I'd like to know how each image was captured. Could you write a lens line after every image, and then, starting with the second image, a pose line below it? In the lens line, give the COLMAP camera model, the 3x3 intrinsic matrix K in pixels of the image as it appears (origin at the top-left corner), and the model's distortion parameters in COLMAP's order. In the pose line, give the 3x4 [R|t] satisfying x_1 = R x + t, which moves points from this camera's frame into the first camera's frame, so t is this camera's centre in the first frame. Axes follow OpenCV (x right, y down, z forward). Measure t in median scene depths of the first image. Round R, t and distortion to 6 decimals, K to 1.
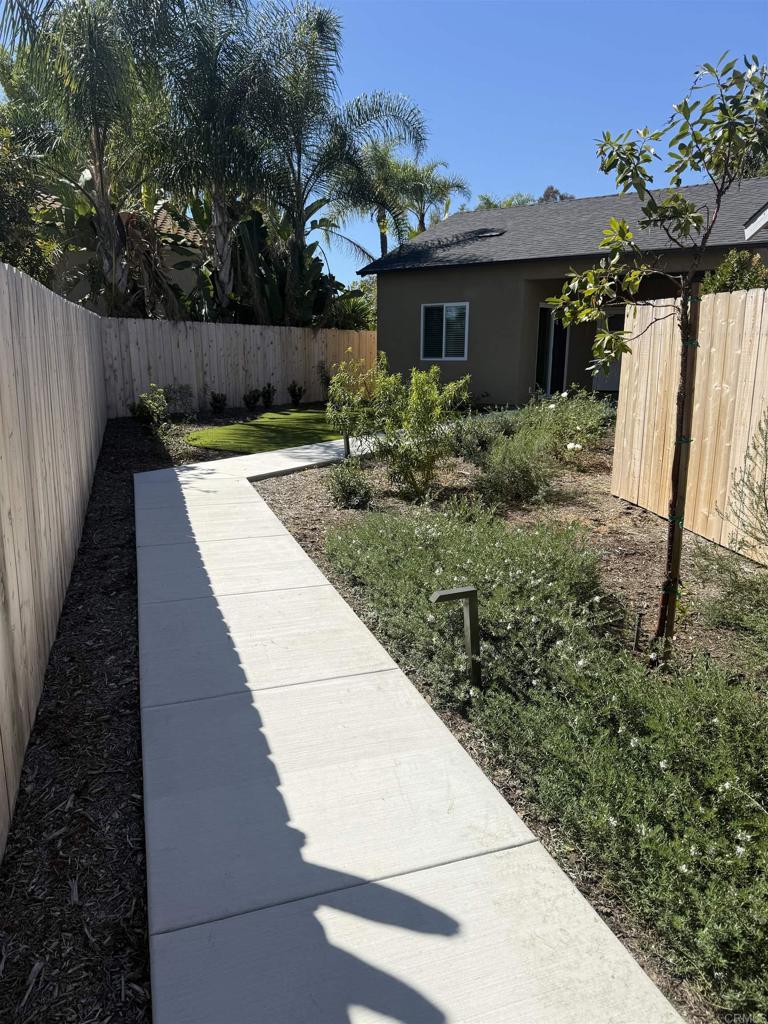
lens RADIAL K [[730.2, 0, 384.0], [0, 730.2, 512.0], [0, 0, 1]] dist [0.024672, -0.008003]
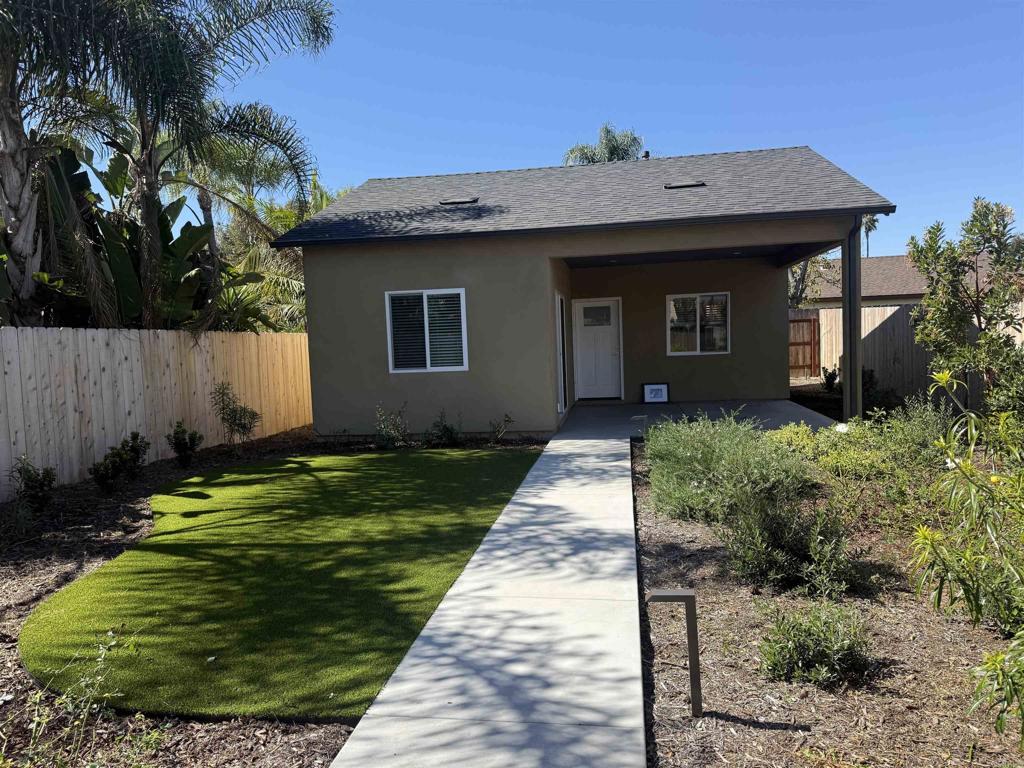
lens RADIAL K [[730.2, 0, 512.0], [0, 730.2, 384.0], [0, 0, 1]] dist [0.024672, -0.008003]
pose [[0.903795, -0.063763, 0.423188, -0.128301], [0.133172, 0.981647, -0.136505, -0.096684], [-0.406718, 0.179730, 0.895700, 0.381649]]
